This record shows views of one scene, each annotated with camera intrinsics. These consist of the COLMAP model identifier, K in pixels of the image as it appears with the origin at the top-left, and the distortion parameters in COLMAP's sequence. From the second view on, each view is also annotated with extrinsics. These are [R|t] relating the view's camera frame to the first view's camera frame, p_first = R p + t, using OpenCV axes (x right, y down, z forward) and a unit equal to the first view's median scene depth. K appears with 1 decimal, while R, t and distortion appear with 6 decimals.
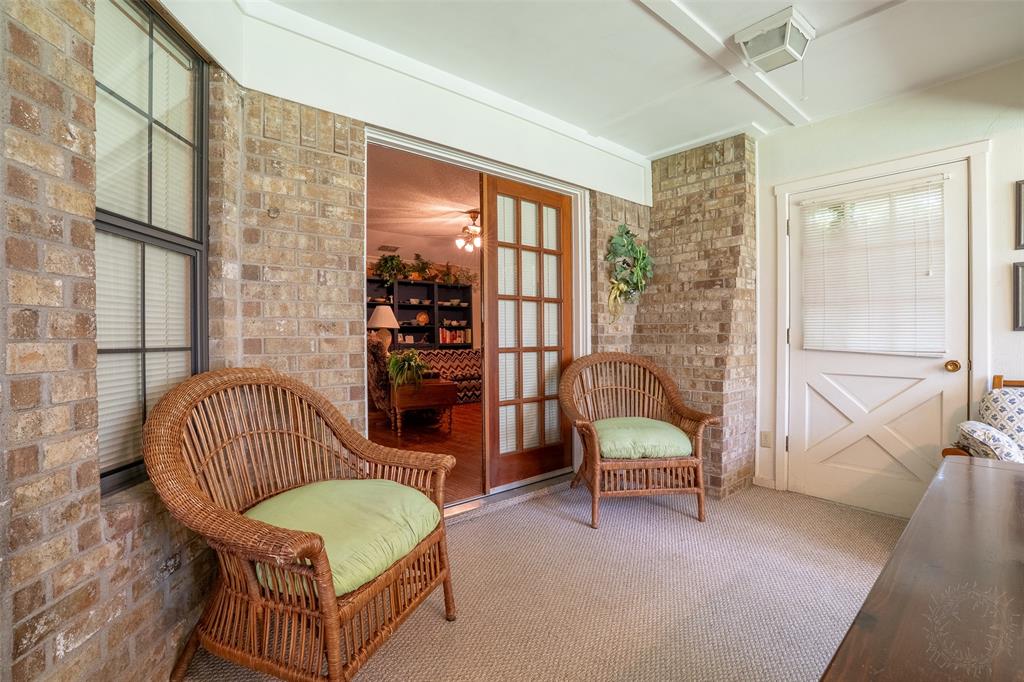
lens RADIAL K [[477.7, 0, 515.5], [0, 477.7, 336.9], [0, 0, 1]] dist [-0.072032, 0.029359]
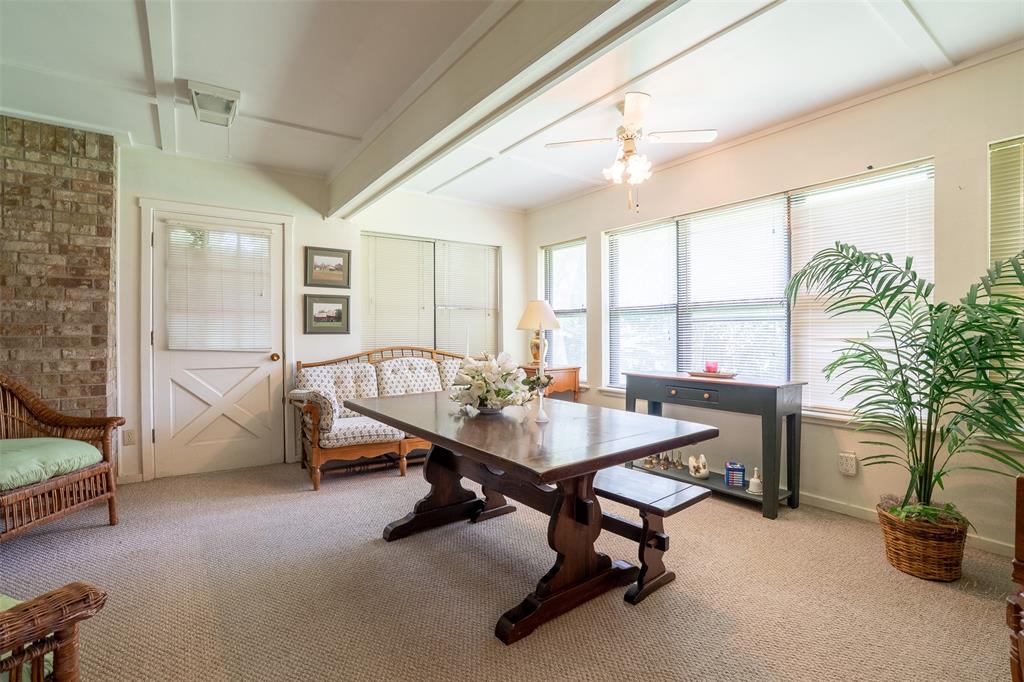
lens RADIAL K [[477.7, 0, 515.5], [0, 477.7, 336.9], [0, 0, 1]] dist [-0.072032, 0.029359]
pose [[0.081902, -0.003804, 0.996633, -0.434043], [0.005516, 0.999979, 0.003363, -0.003666], [-0.996625, 0.005222, 0.081921, 0.058843]]
